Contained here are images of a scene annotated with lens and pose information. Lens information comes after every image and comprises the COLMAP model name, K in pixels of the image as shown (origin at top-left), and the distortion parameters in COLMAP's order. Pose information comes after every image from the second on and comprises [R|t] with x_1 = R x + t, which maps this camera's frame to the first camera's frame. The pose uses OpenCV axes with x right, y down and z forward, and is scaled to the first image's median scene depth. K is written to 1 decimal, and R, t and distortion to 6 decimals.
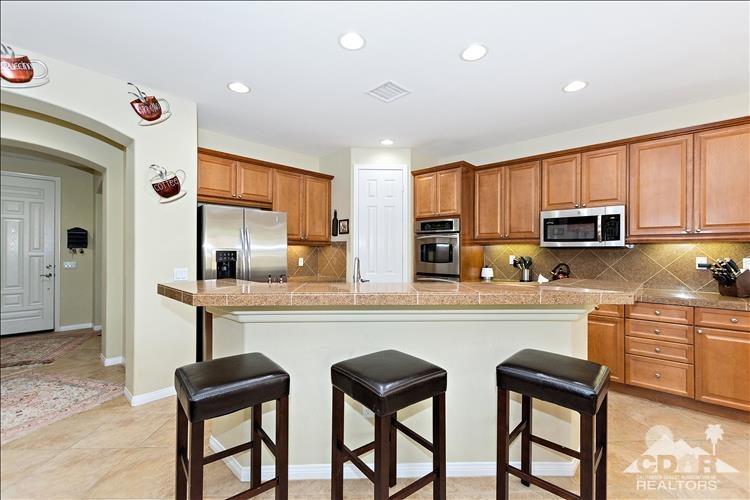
lens RADIAL K [[329.9, 0, 373.1], [0, 329.9, 249.8], [0, 0, 1]] dist [0.007283, 0.000073]
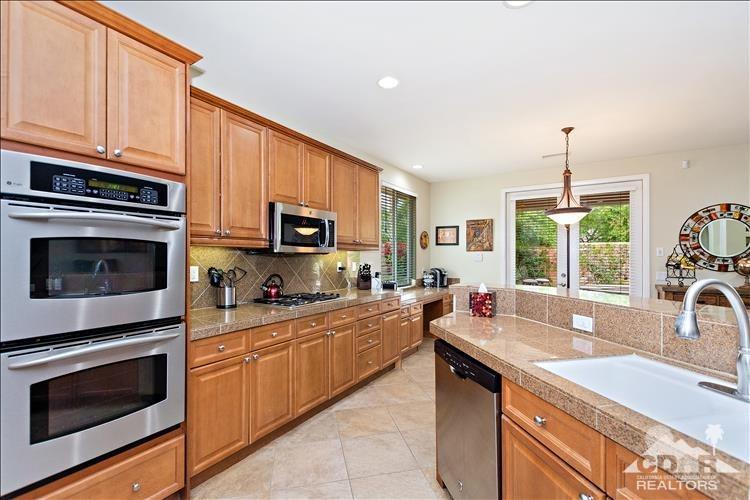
lens RADIAL K [[329.9, 0, 371.8], [0, 329.9, 254.3], [0, 0, 1]] dist [0.007283, 0.000073]
pose [[-0.185858, 0.005040, 0.982564, -0.204054], [-0.000011, 0.999987, -0.005132, -0.000628], [-0.982577, -0.000964, -0.185855, 0.840492]]
